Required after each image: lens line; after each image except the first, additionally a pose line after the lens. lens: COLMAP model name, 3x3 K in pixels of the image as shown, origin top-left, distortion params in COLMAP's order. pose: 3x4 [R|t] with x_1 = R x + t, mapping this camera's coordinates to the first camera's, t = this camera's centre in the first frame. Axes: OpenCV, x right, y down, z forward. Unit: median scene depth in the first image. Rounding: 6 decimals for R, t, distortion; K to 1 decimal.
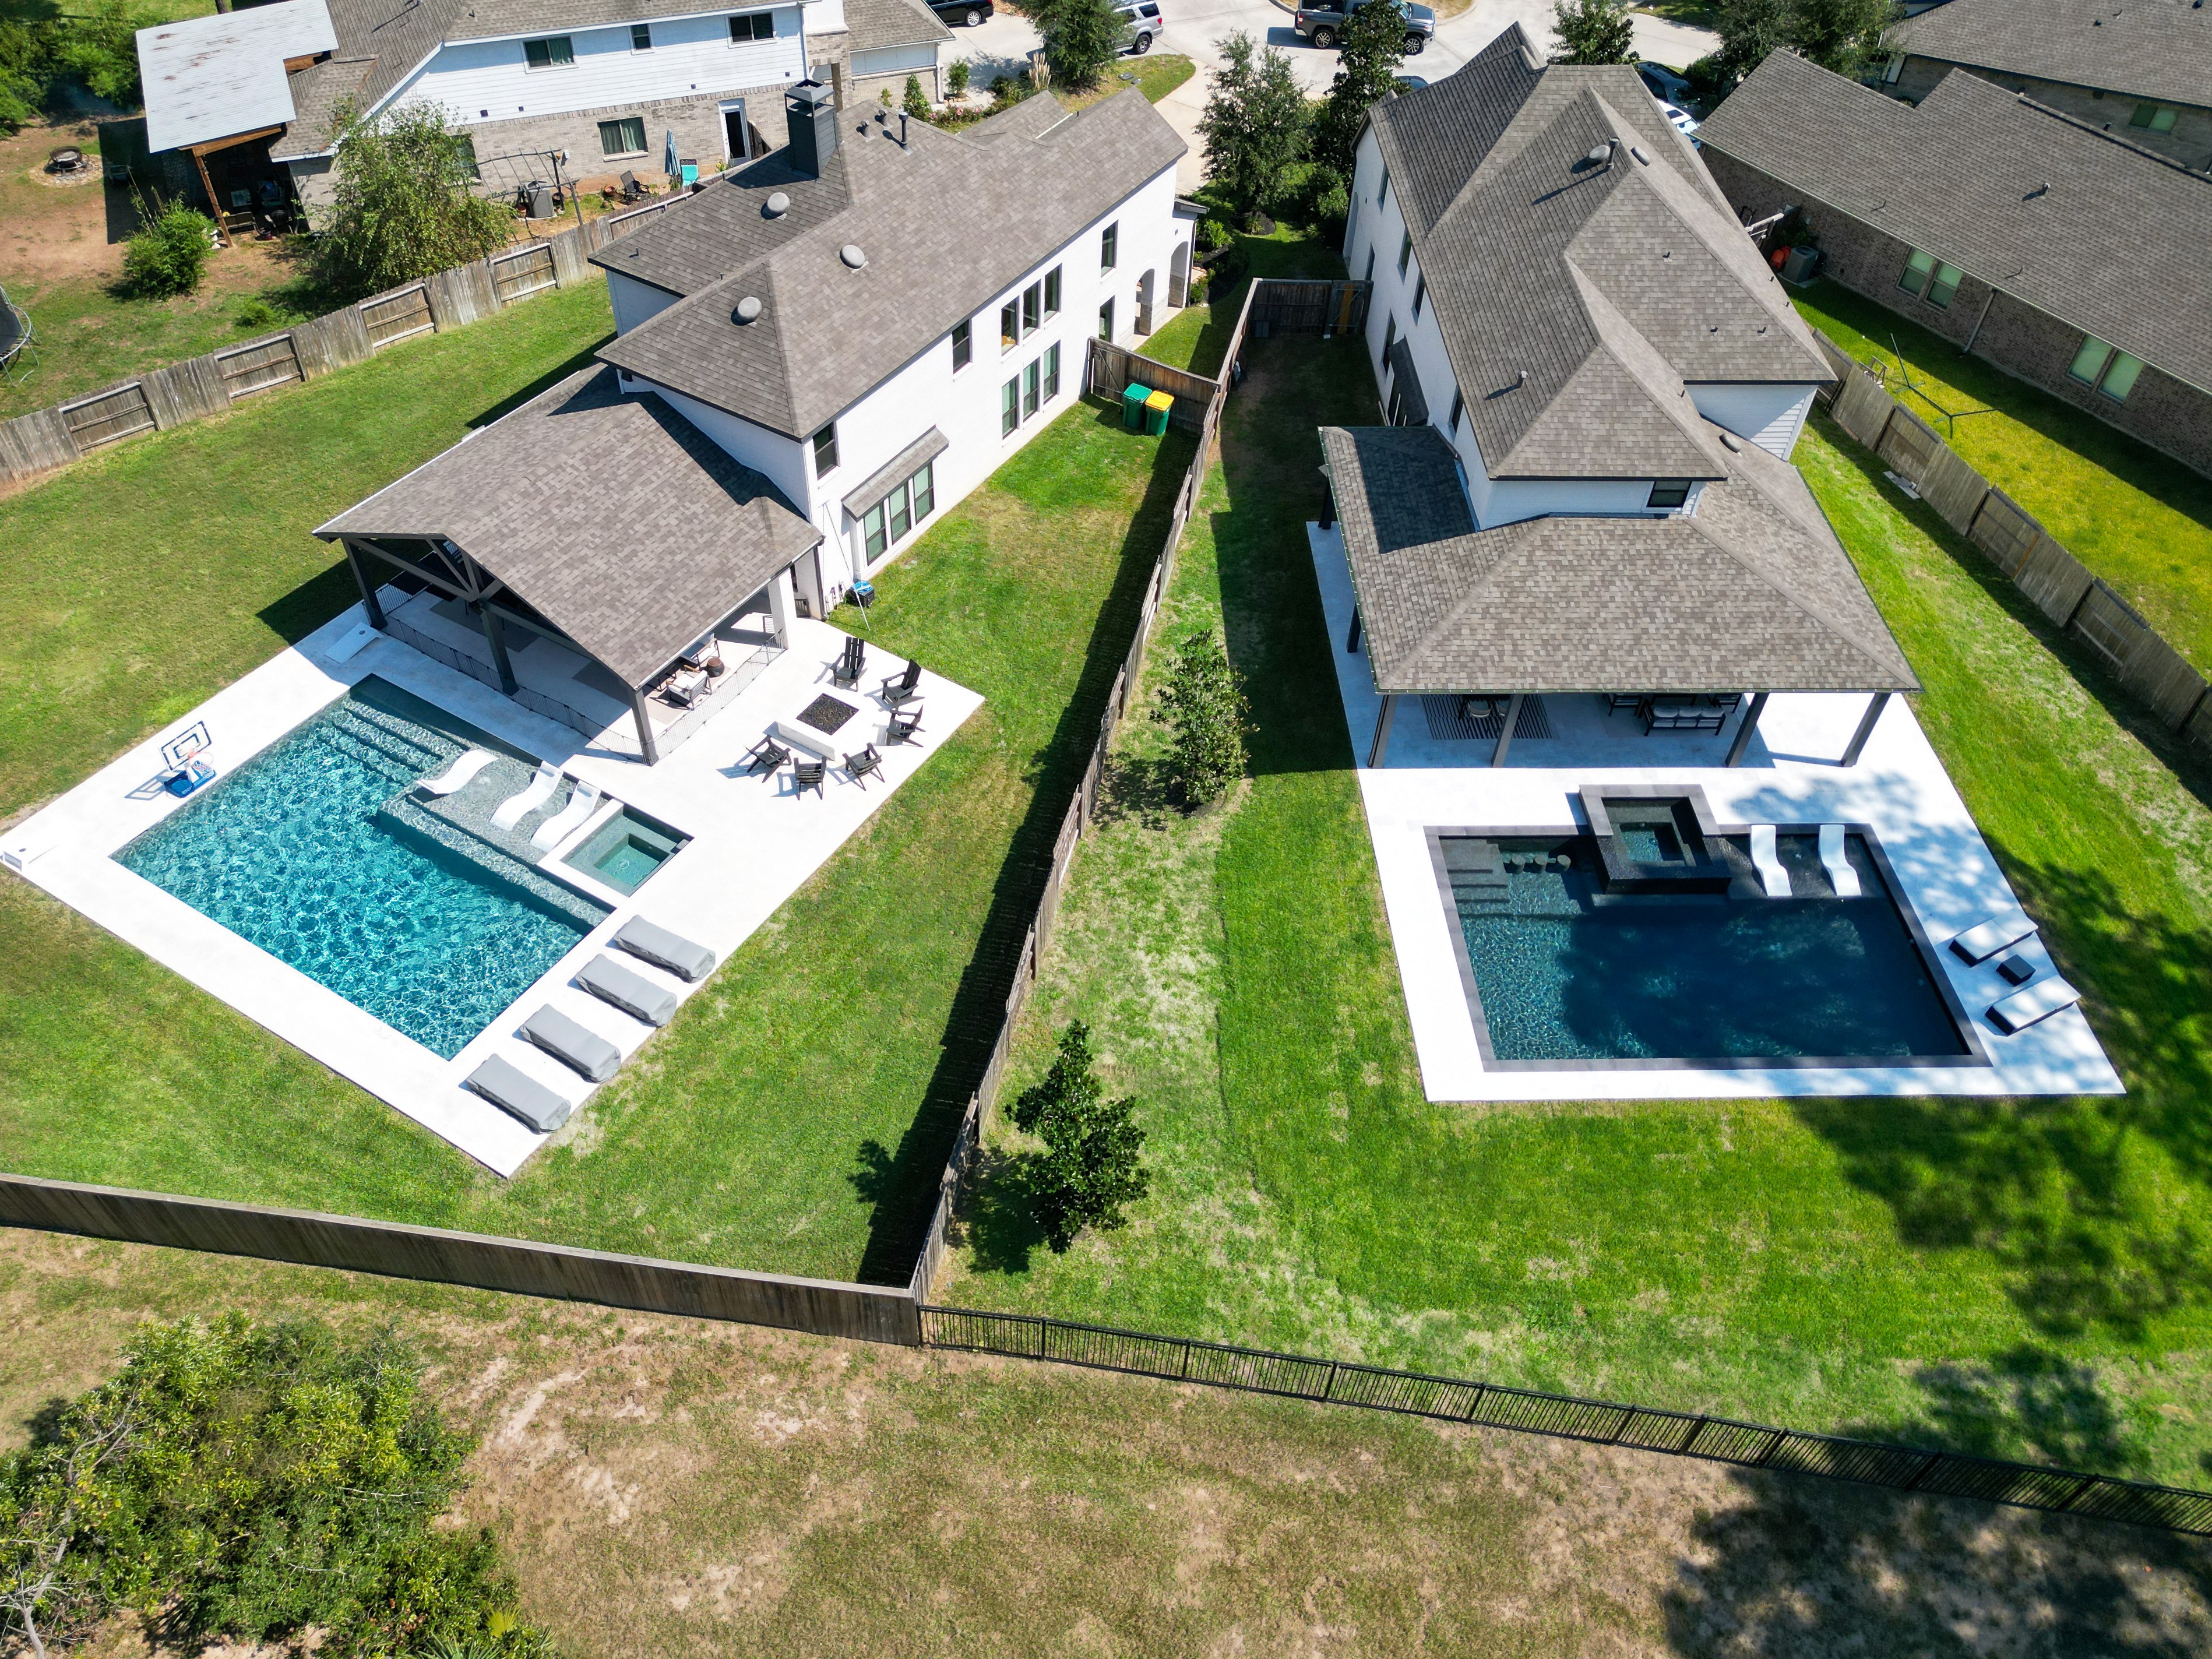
lens RADIAL K [[1565.9, 0, 1116.8], [0, 1565.9, 840.1], [0, 0, 1]] dist [0.006523, 0.000467]
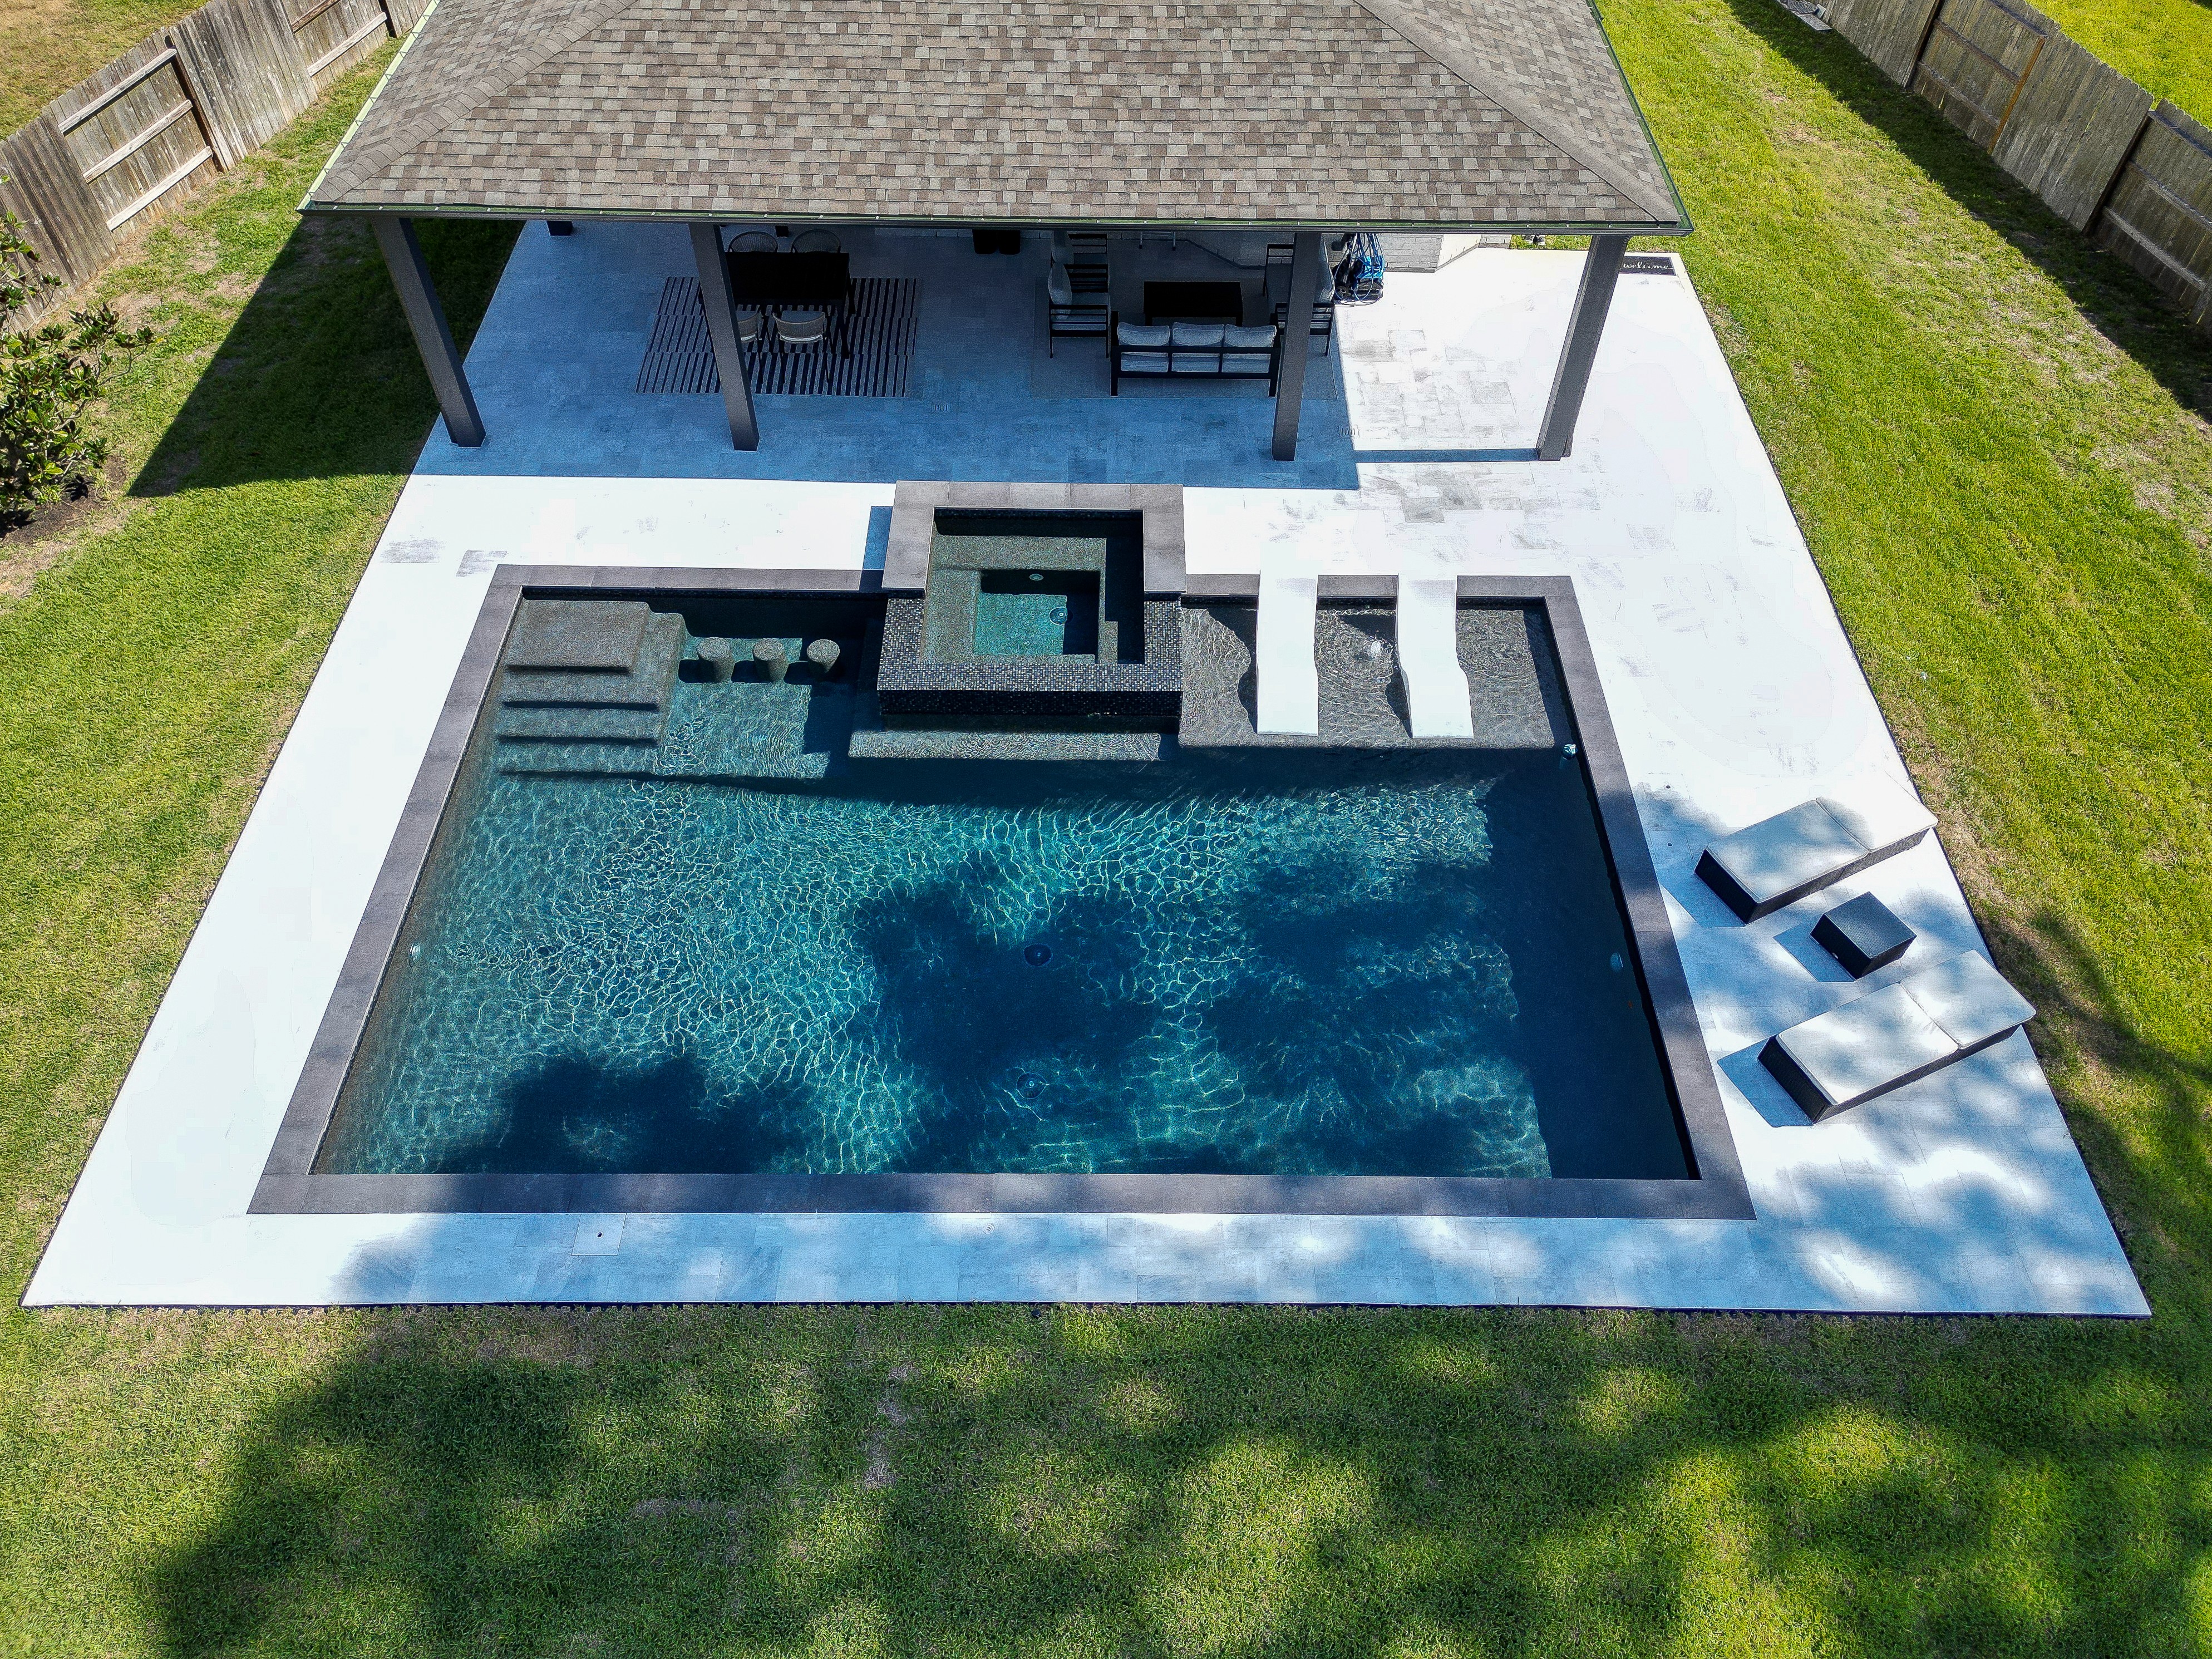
lens RADIAL K [[1566.0, 0, 1118.3], [0, 1566.0, 820.7], [0, 0, 1]] dist [0.006523, 0.000467]
pose [[0.999322, 0.021405, -0.029970, 0.377538], [-0.020200, 0.998997, 0.039954, 0.039659], [0.030795, -0.039322, 0.998752, 0.582958]]
